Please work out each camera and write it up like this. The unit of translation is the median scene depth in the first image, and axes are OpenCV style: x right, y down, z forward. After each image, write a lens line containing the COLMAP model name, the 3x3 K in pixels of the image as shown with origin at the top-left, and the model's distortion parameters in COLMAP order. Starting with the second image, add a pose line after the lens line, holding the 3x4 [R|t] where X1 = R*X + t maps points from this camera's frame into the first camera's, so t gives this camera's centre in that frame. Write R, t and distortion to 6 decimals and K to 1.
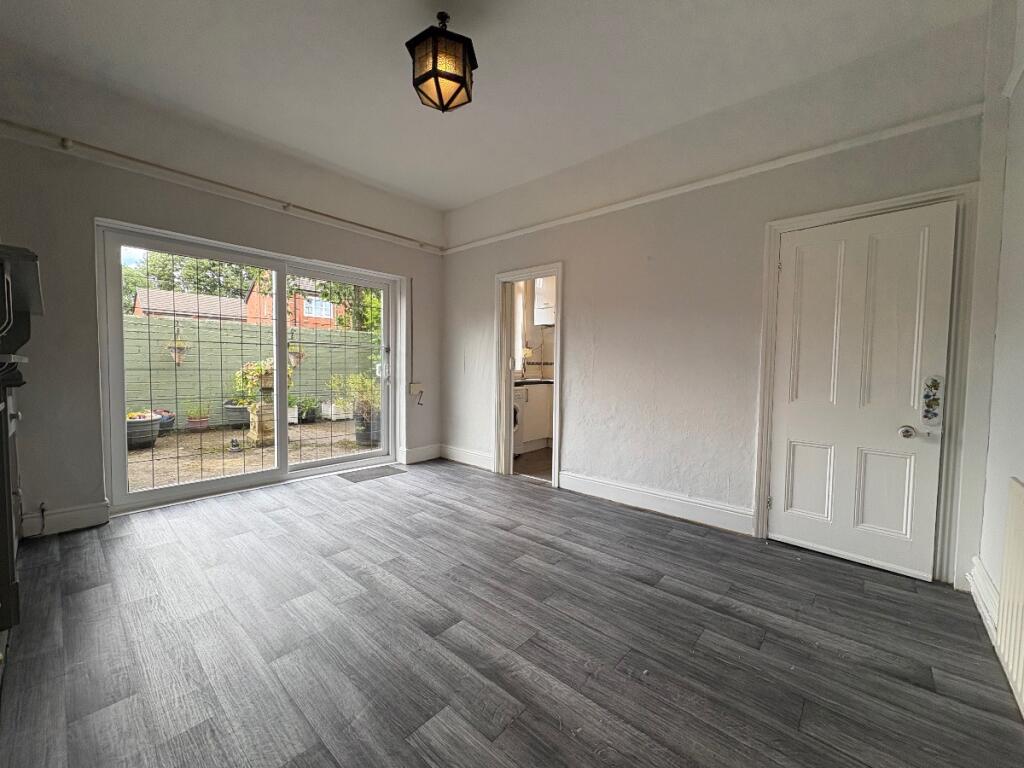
lens RADIAL K [[410.1, 0, 512.0], [0, 410.1, 384.0], [0, 0, 1]] dist [0.002126, 0.000254]
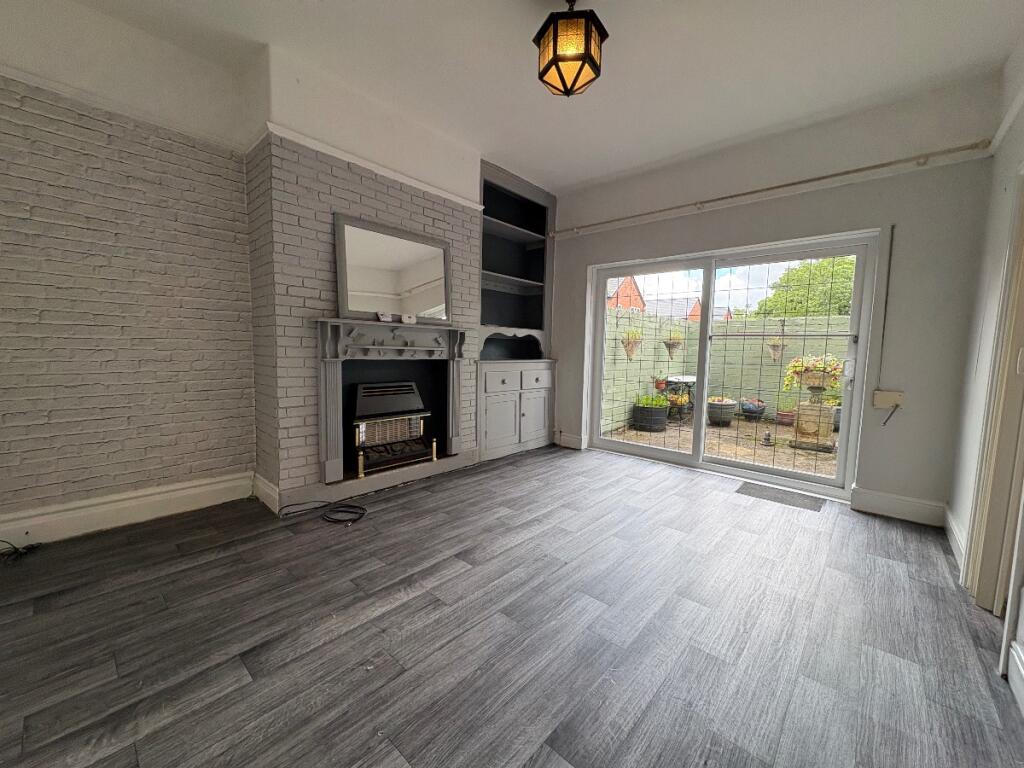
lens RADIAL K [[410.1, 0, 512.0], [0, 410.1, 384.0], [0, 0, 1]] dist [0.002126, 0.000254]
pose [[-0.010096, 0.069876, -0.997505, 0.869293], [-0.070578, 0.995018, 0.070416, -0.034609], [0.997455, 0.071113, -0.005114, 0.918219]]
